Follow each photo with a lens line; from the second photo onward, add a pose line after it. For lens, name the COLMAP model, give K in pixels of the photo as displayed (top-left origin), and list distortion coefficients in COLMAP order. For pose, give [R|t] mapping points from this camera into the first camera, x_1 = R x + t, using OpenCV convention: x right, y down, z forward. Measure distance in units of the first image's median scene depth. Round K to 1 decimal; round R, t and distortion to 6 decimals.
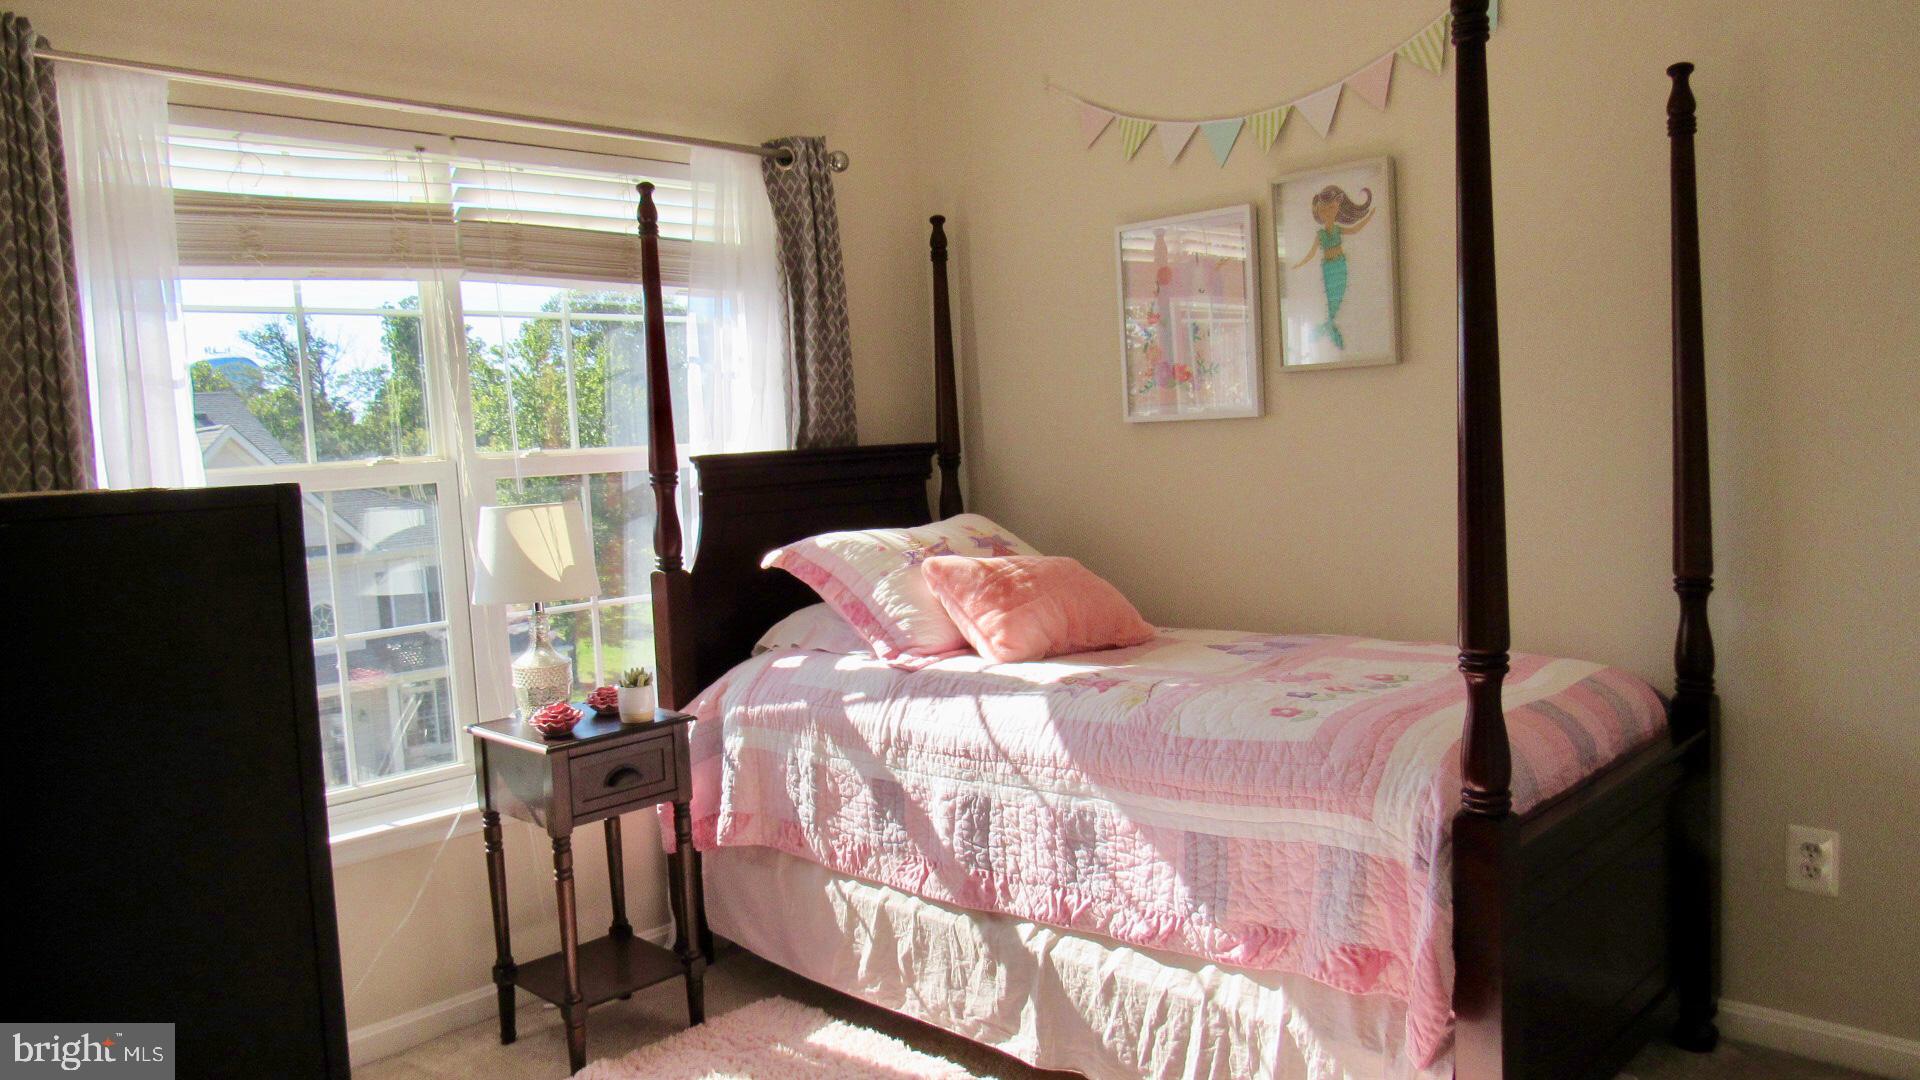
lens RADIAL K [[1387.4, 0, 957.5], [0, 1387.4, 535.5], [0, 0, 1]] dist [-0.020080, 0.009298]
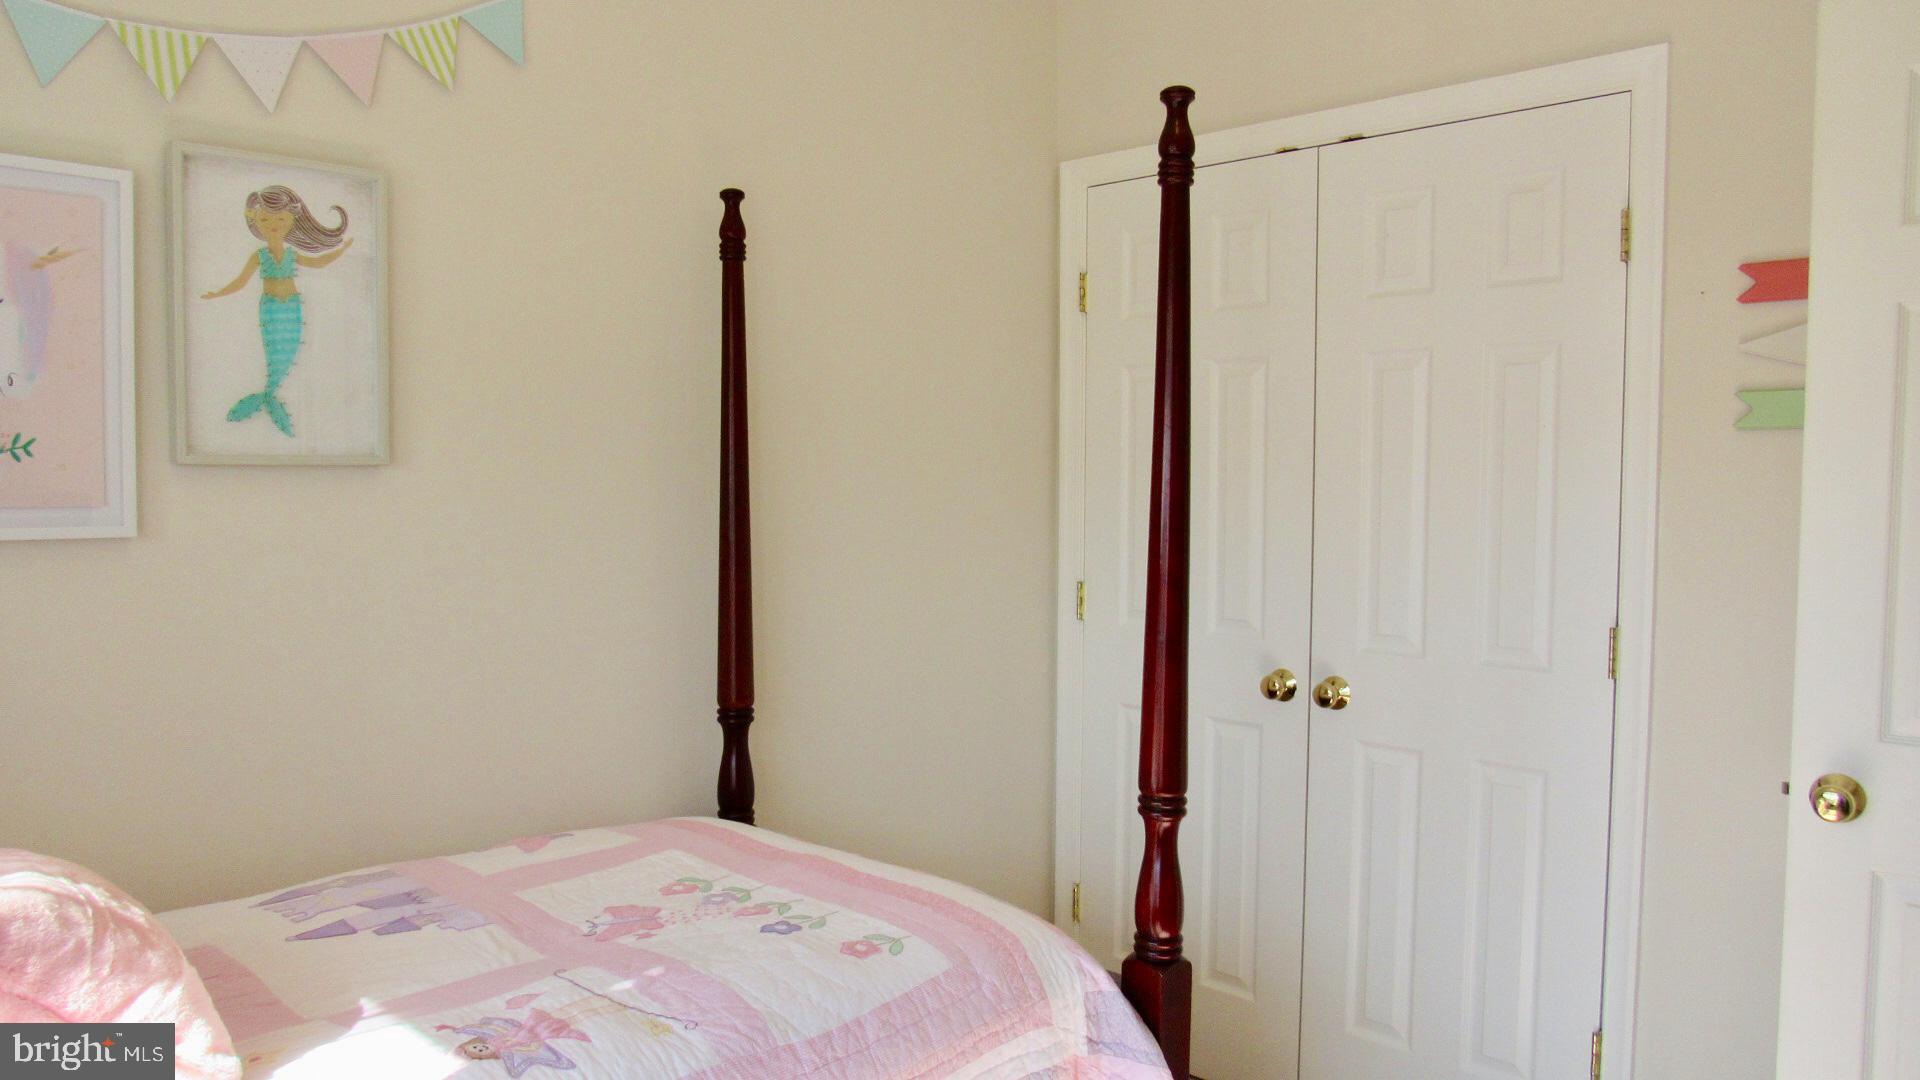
lens RADIAL K [[1340.6, 0, 961.8], [0, 1340.6, 531.6], [0, 0, 1]] dist [-0.005175, -0.002004]
pose [[0.023994, 0.006492, 0.999691, -0.374479], [0.070126, 0.997505, -0.008161, -0.066311], [-0.997250, 0.070300, 0.023478, 0.718521]]
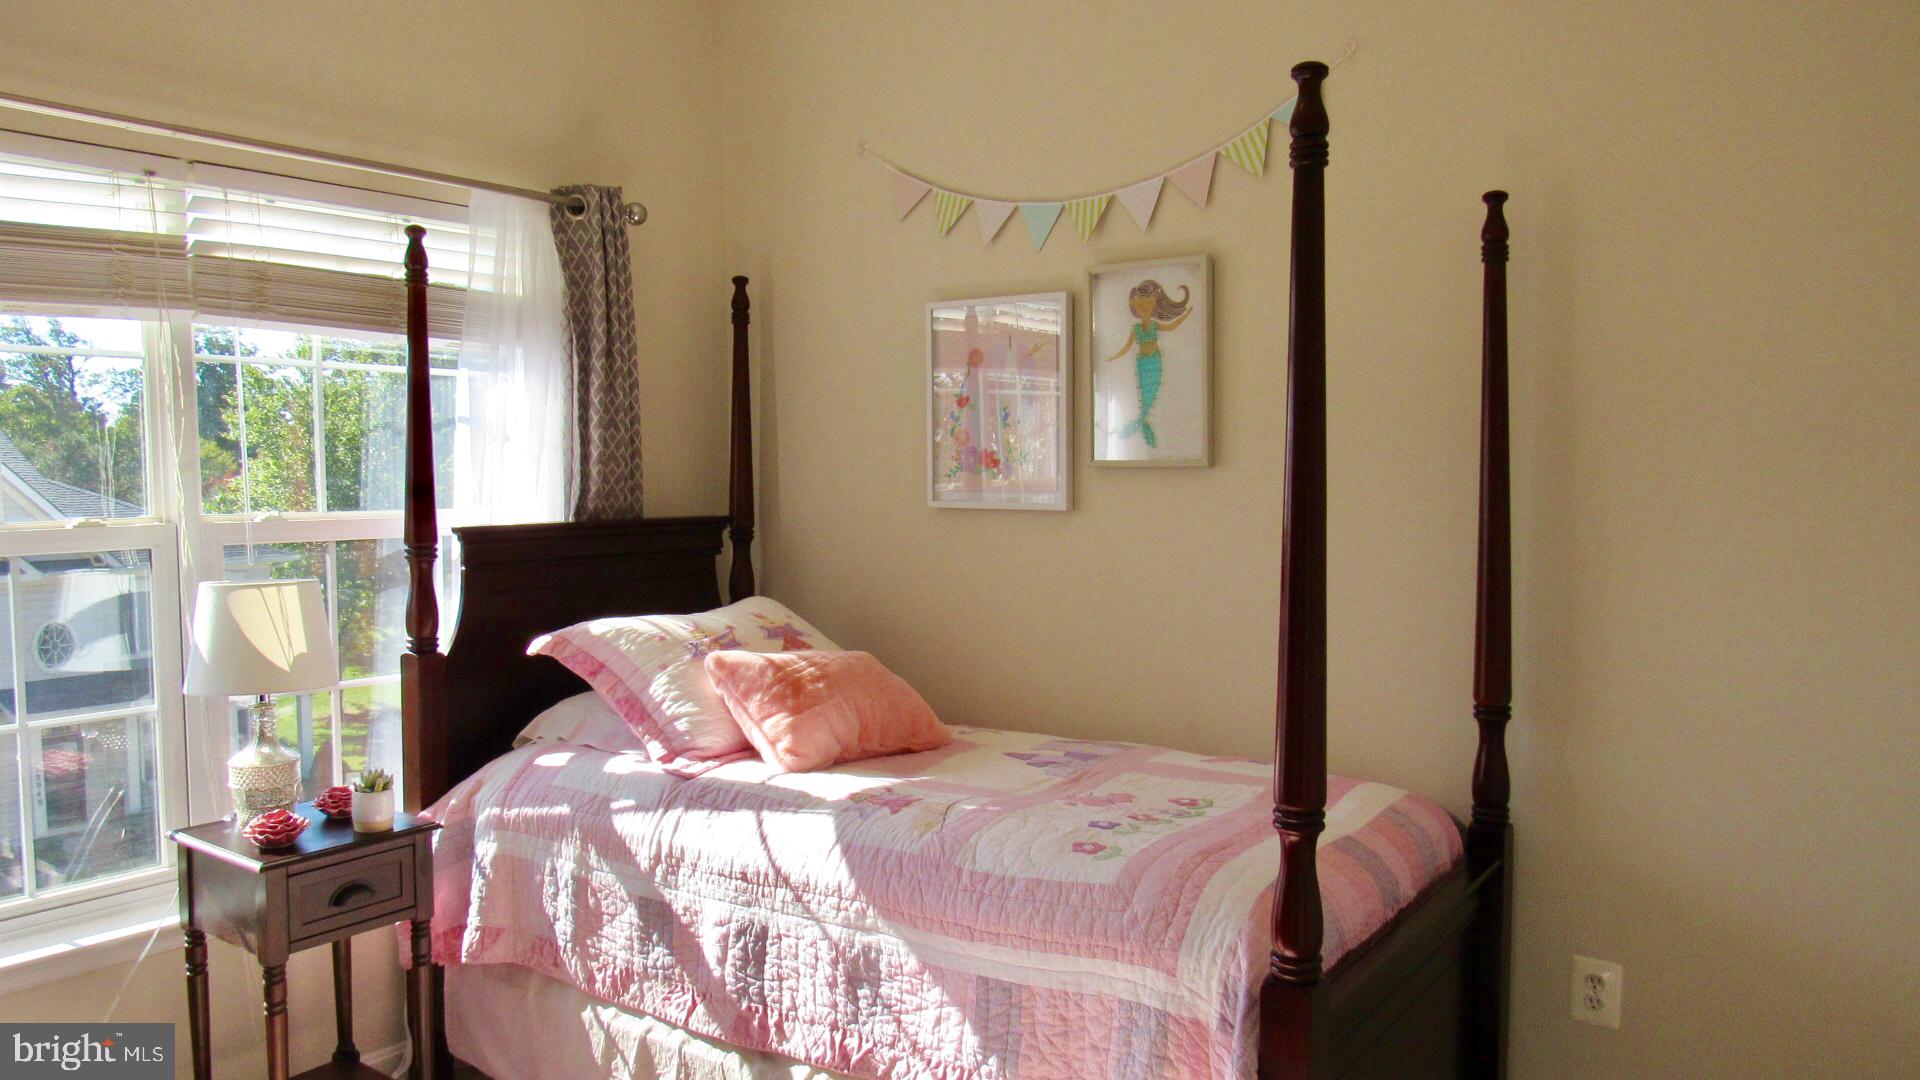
lens RADIAL K [[1387.4, 0, 950.0], [0, 1387.4, 537.9], [0, 0, 1]] dist [-0.020080, 0.009298]
pose [[0.989389, 0.042722, 0.138868, 0.004141], [-0.039181, 0.998836, -0.028137, -0.041035], [-0.139908, 0.022397, 0.989911, 0.061948]]
